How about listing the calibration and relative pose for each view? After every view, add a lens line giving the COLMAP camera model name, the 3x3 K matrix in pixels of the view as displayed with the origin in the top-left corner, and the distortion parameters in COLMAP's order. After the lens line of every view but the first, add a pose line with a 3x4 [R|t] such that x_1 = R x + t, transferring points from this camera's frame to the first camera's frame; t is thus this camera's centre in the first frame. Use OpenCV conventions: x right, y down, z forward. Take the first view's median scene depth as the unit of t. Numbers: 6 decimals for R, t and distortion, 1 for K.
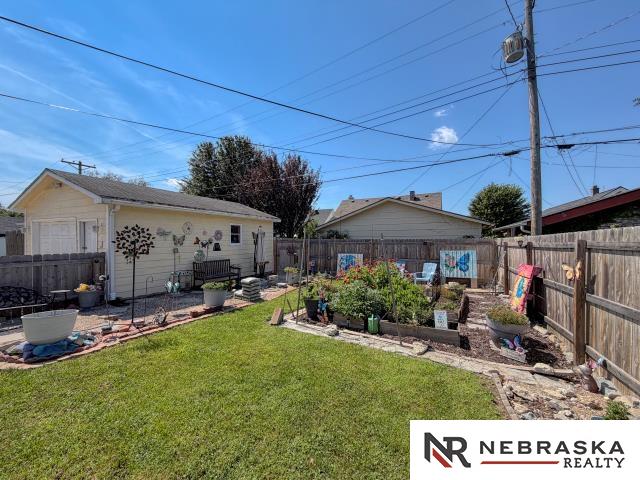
lens RADIAL K [[254.3, 0, 310.9], [0, 254.3, 239.7], [0, 0, 1]] dist [0.001395, -0.000051]
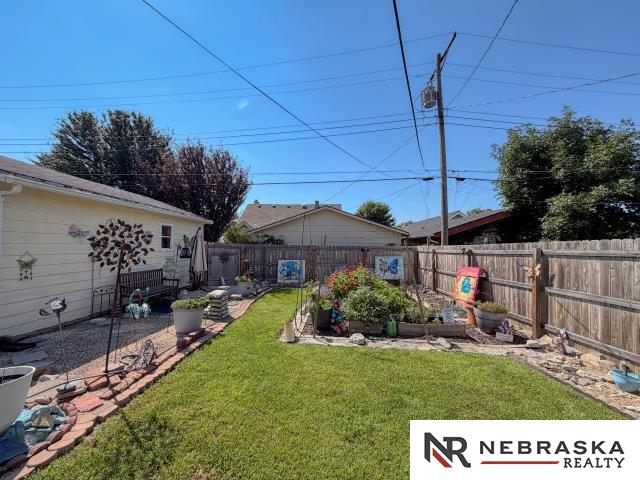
lens RADIAL K [[256.9, 0, 320.0], [0, 256.9, 240.0], [0, 0, 1]] dist [-0.005553, -0.000024]
pose [[0.903066, 0.022537, 0.428911, -0.245809], [-0.013666, 0.999624, -0.023751, 0.000972], [-0.429285, 0.015587, 0.903035, 0.088193]]
